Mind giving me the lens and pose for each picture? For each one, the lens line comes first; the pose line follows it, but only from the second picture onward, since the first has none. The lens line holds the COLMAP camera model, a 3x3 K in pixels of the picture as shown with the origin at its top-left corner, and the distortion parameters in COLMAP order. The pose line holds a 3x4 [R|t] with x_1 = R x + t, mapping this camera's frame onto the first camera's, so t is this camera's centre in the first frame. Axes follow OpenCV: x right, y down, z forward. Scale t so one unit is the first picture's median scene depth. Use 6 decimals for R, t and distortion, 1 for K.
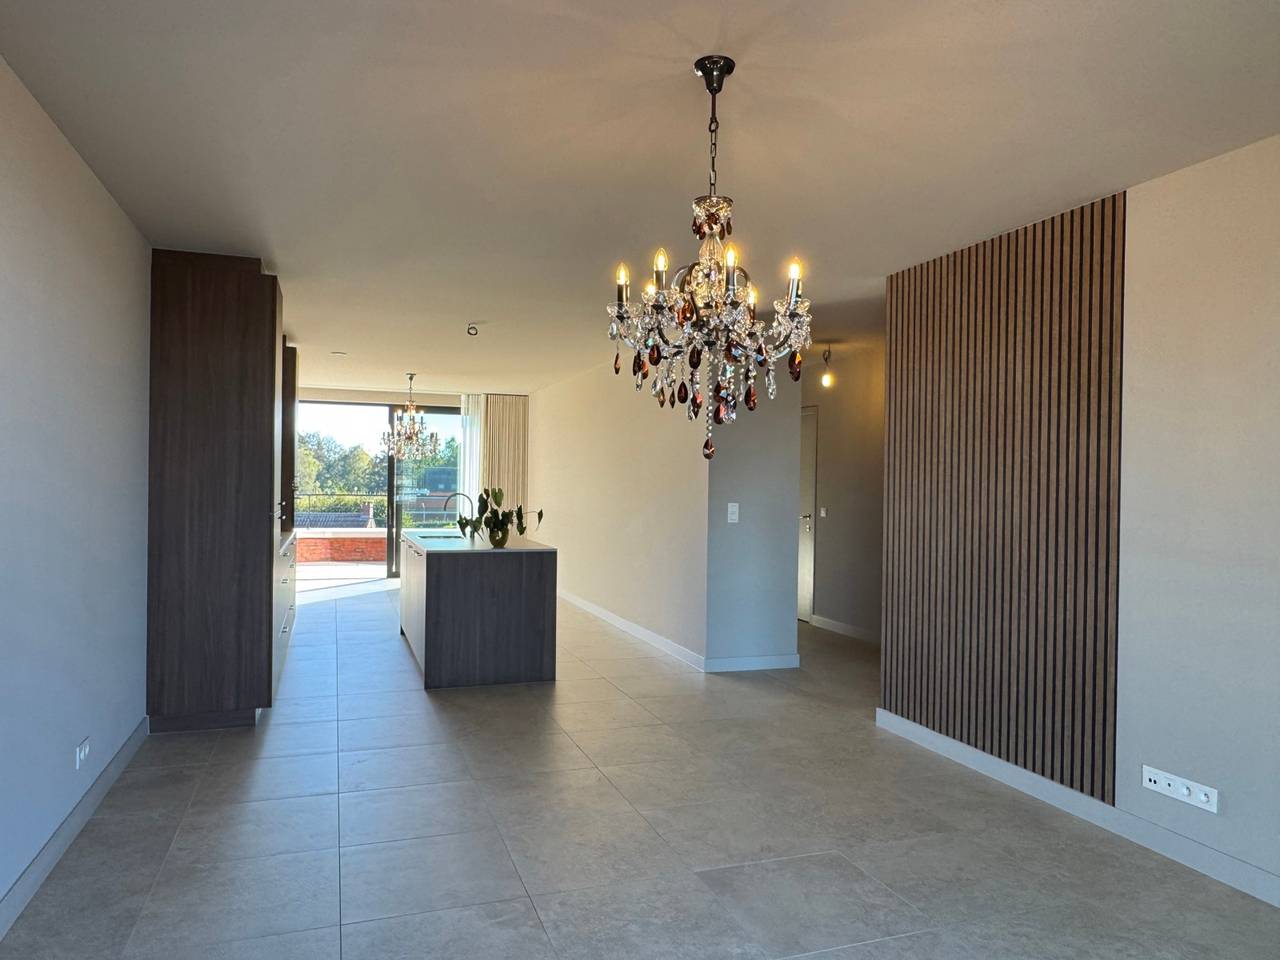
lens RADIAL K [[850.2, 0, 641.4], [0, 850.2, 484.8], [0, 0, 1]] dist [-0.010480, -0.002051]
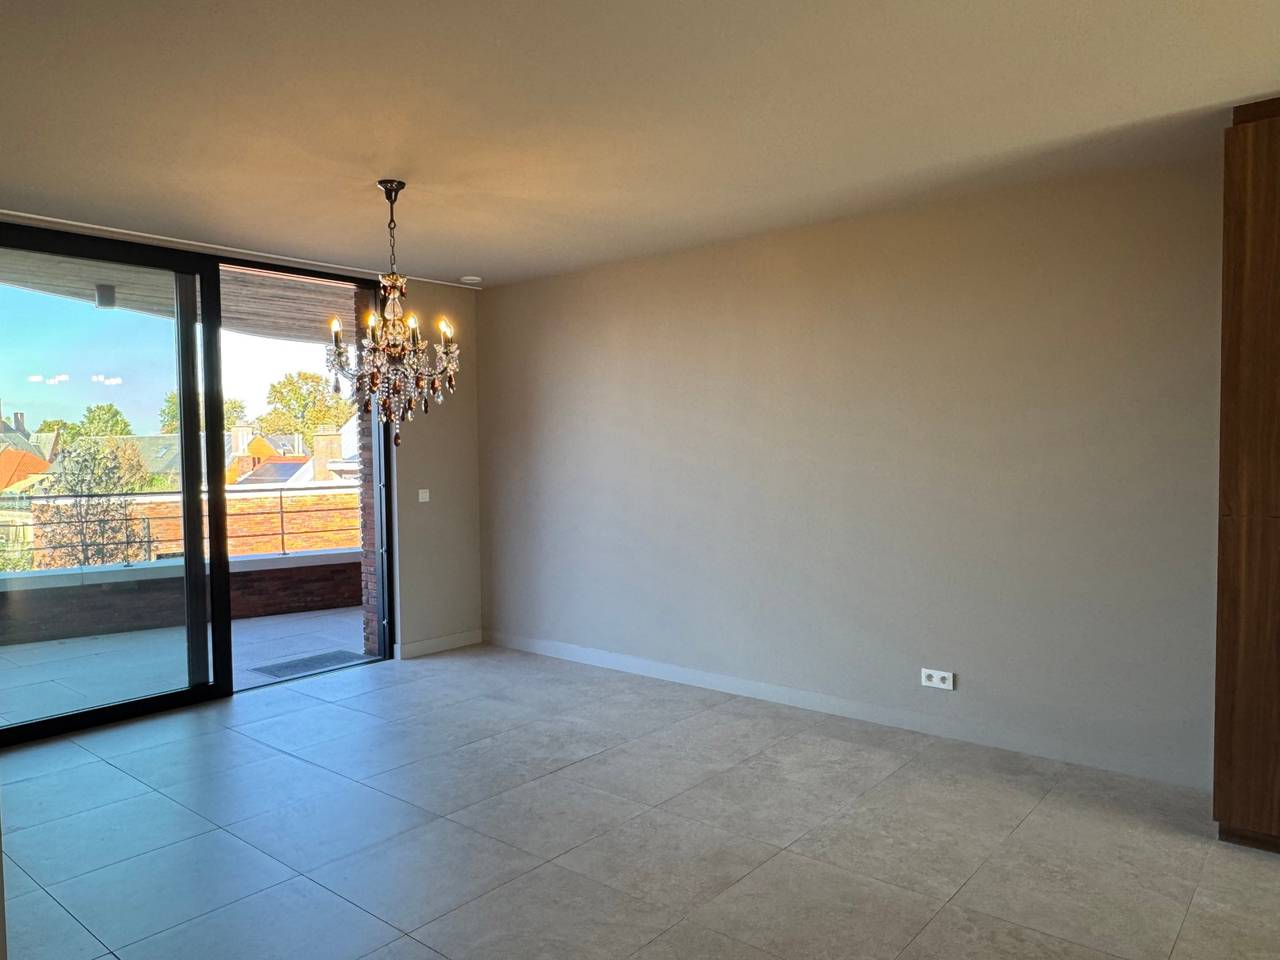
lens RADIAL K [[884.5, 0, 643.4], [0, 884.5, 473.6], [0, 0, 1]] dist [-0.005672, -0.000272]
pose [[-0.859623, 0.007681, -0.510871, 0.188432], [-0.005229, 0.999702, 0.023829, -0.007250], [0.510902, 0.023155, -0.859327, 0.954949]]
